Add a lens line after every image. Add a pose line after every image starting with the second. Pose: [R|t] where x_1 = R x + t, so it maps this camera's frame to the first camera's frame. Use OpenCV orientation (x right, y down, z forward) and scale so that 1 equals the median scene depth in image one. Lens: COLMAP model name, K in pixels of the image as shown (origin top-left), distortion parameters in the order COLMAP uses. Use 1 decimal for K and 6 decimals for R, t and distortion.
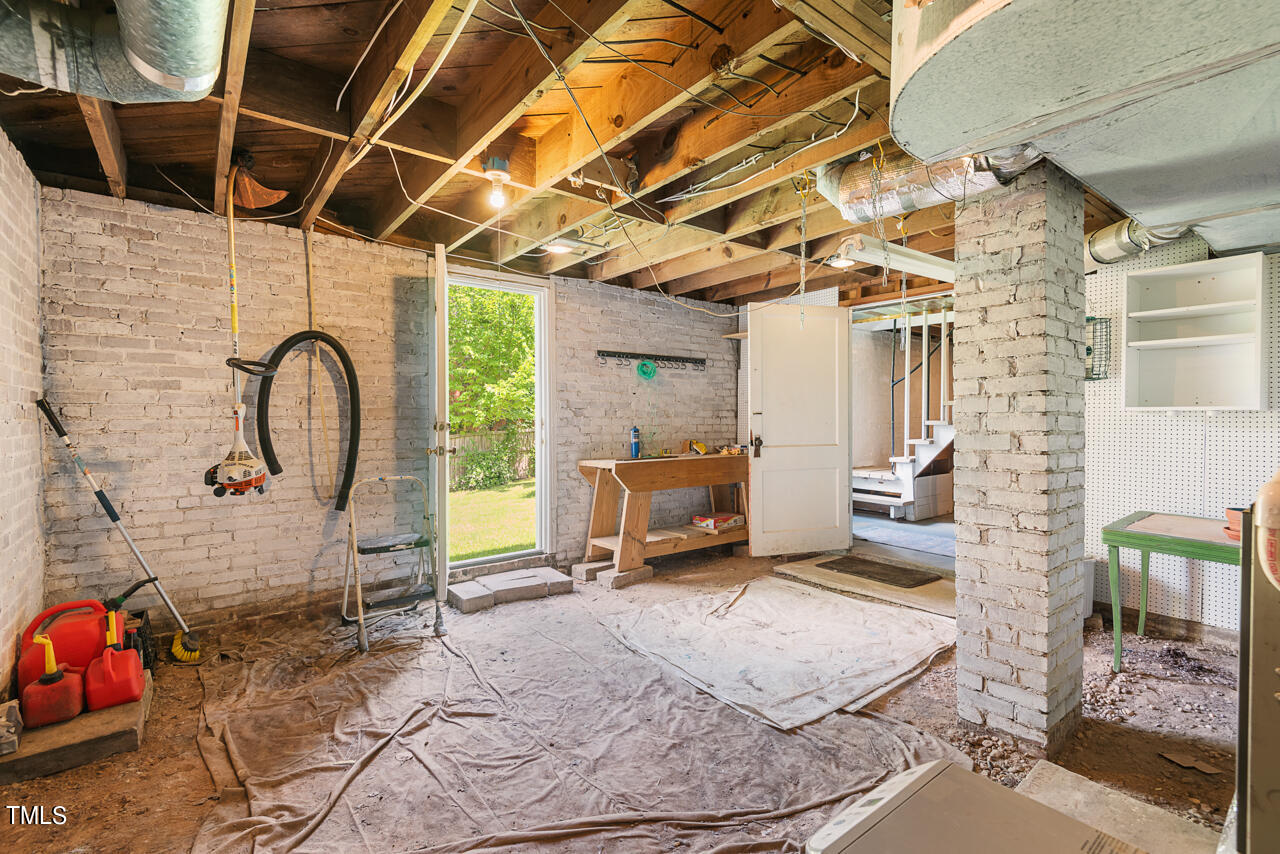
lens RADIAL K [[583.7, 0, 644.5], [0, 583.7, 420.6], [0, 0, 1]] dist [0.030647, -0.016411]
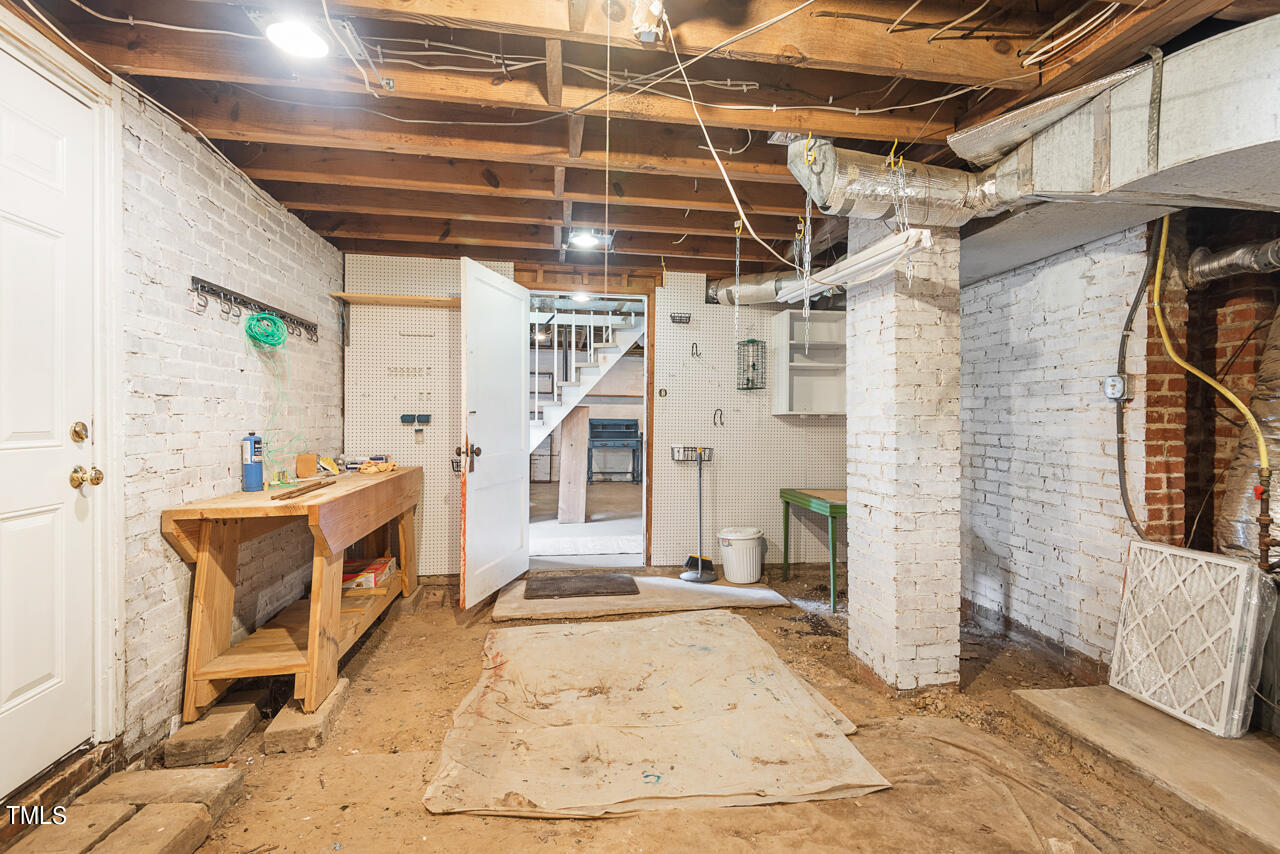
lens RADIAL K [[583.7, 0, 644.5], [0, 583.7, 420.6], [0, 0, 1]] dist [0.030647, -0.016411]
pose [[0.482081, 0.001048, 0.876126, -0.360126], [-0.001114, 0.999999, -0.000583, -0.001555], [-0.876126, -0.000694, 0.482082, 0.475455]]
